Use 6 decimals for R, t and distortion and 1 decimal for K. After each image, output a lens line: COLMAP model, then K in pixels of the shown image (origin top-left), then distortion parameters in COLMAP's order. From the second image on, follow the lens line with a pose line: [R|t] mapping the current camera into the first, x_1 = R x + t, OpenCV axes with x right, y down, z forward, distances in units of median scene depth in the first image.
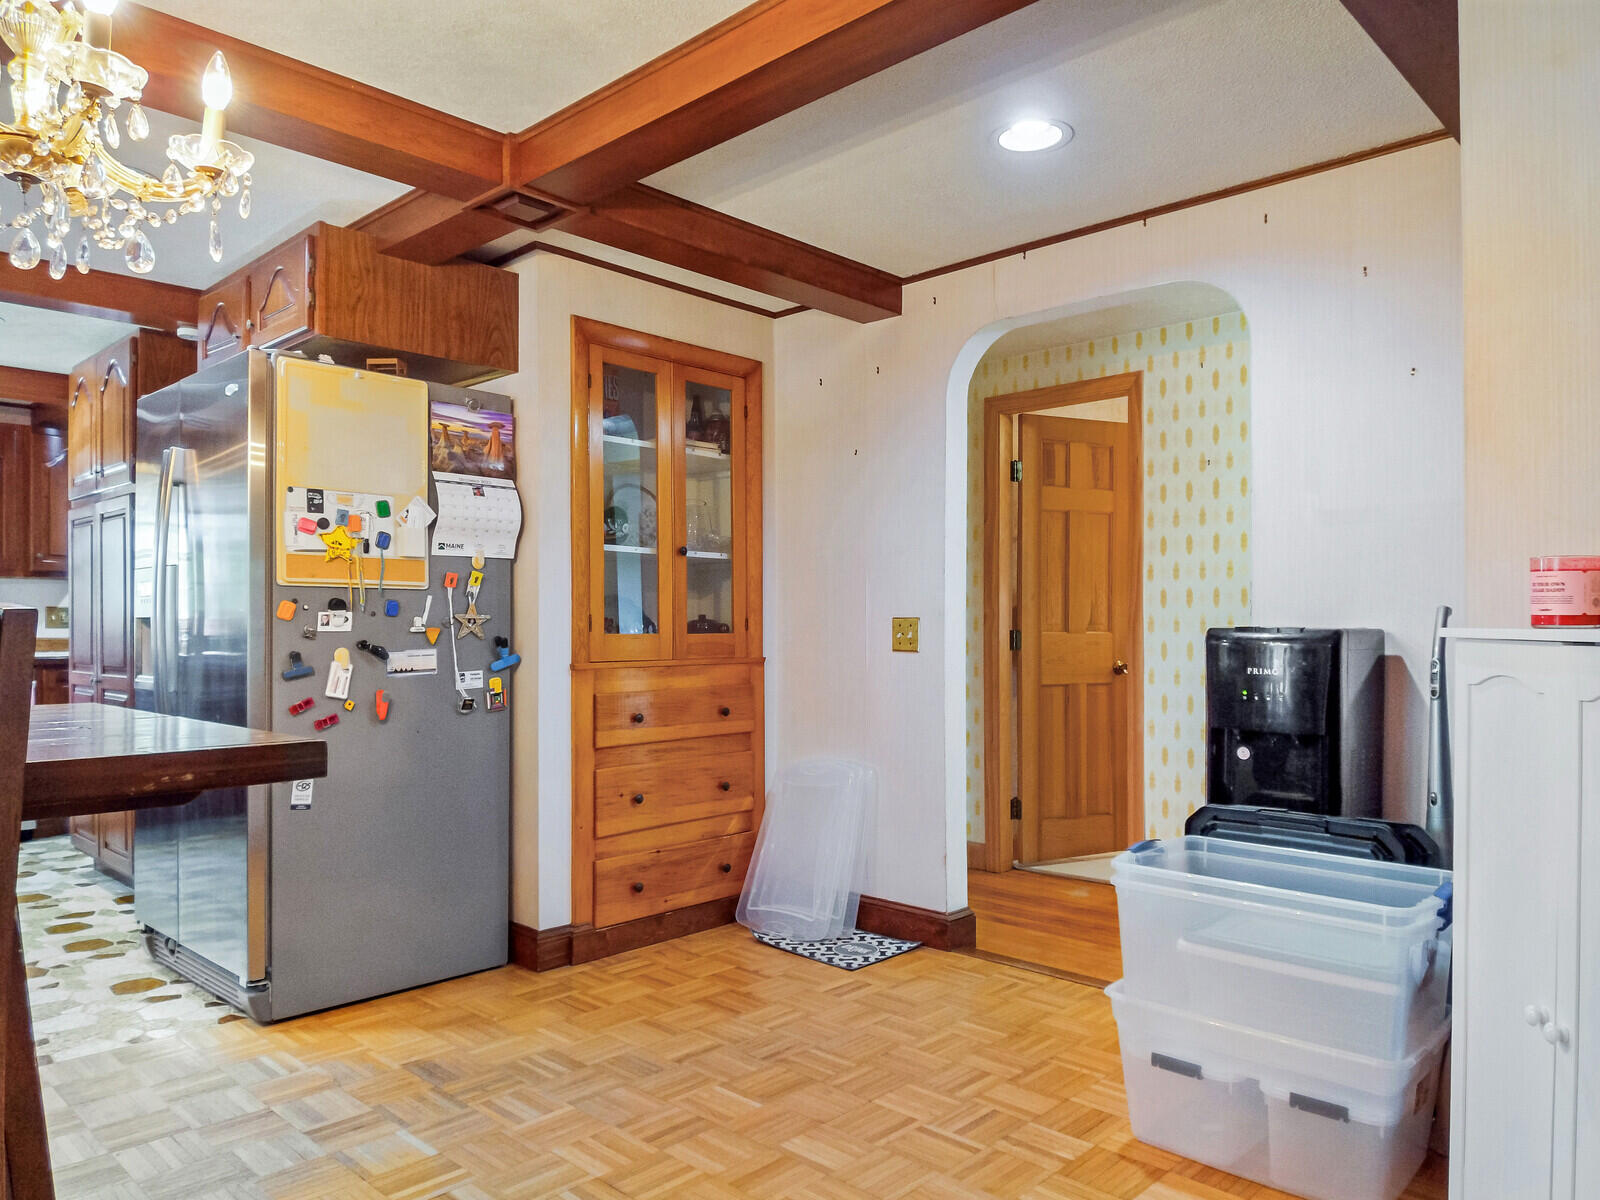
lens RADIAL K [[1118.5, 0, 807.3], [0, 1118.5, 612.0], [0, 0, 1]] dist [0.006685, 0.000154]
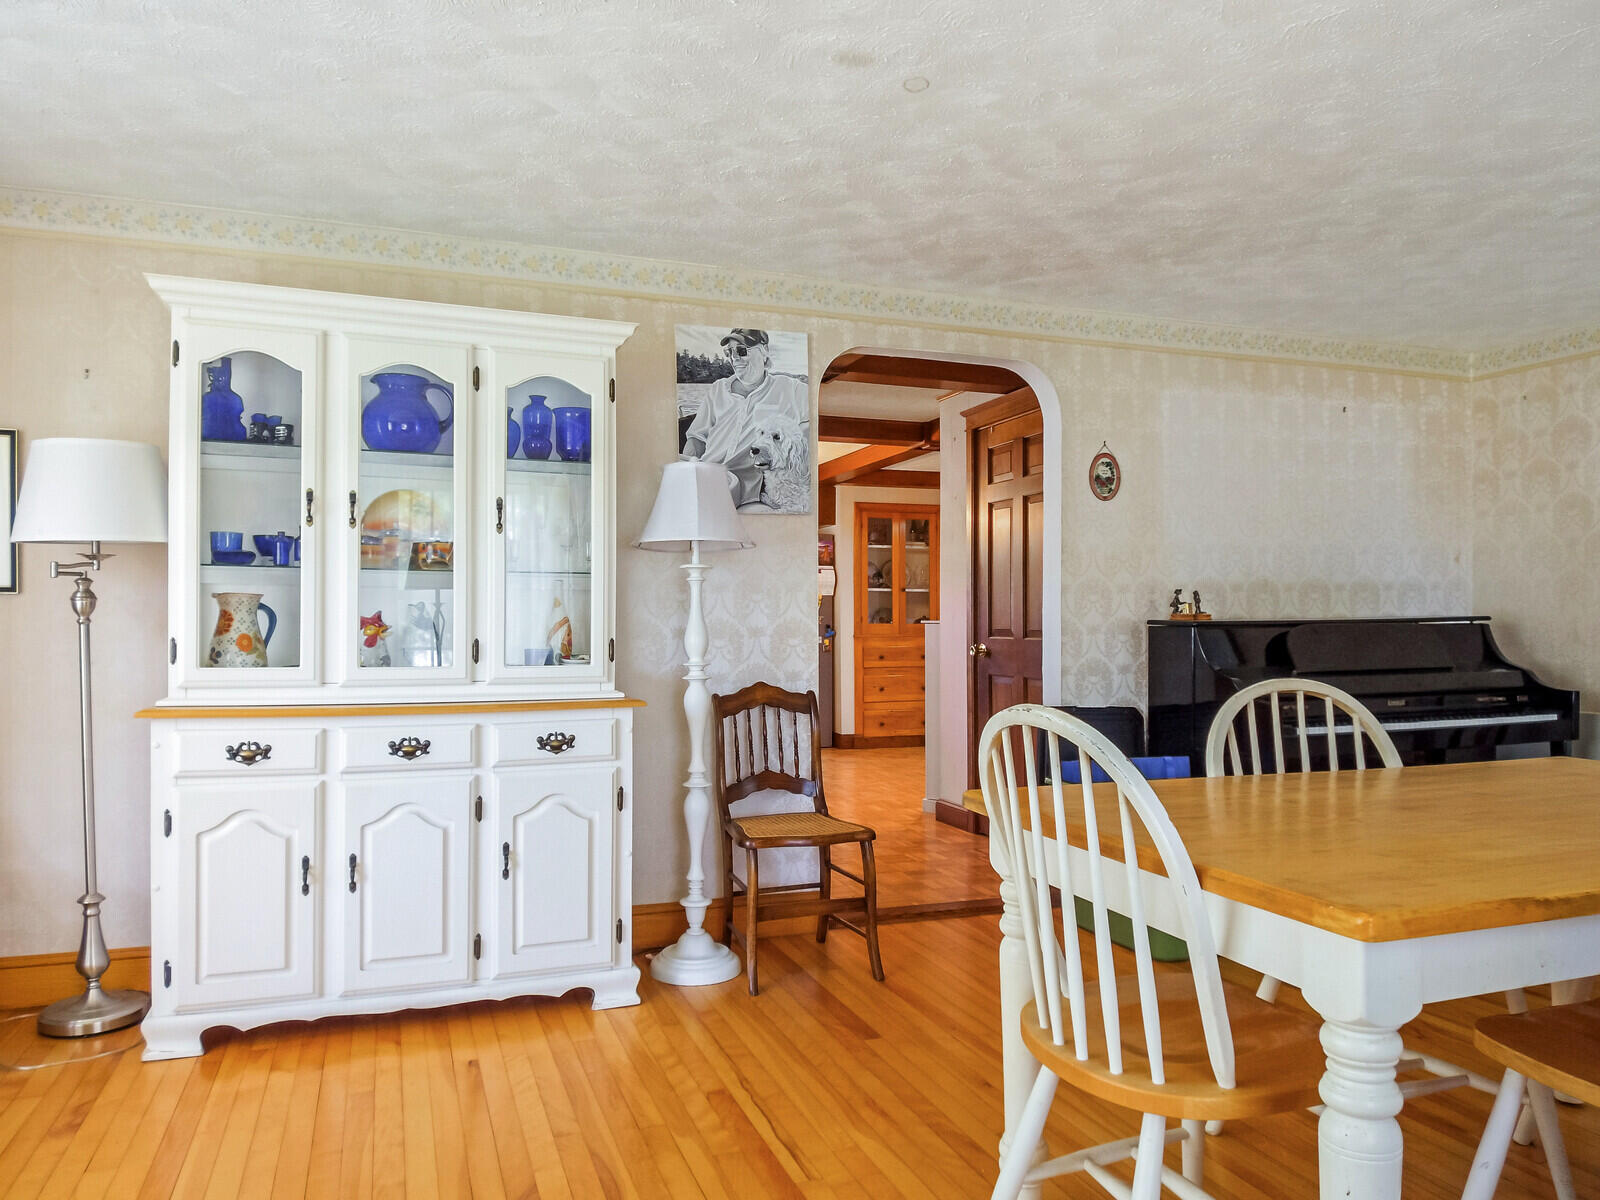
lens RADIAL K [[1118.5, 0, 797.9], [0, 1118.5, 599.9], [0, 0, 1]] dist [0.006685, 0.000154]
pose [[0.899518, -0.003305, -0.436871, 0.796401], [0.004772, 0.999986, 0.002261, -0.041637], [0.436858, -0.004118, 0.899521, -1.381268]]
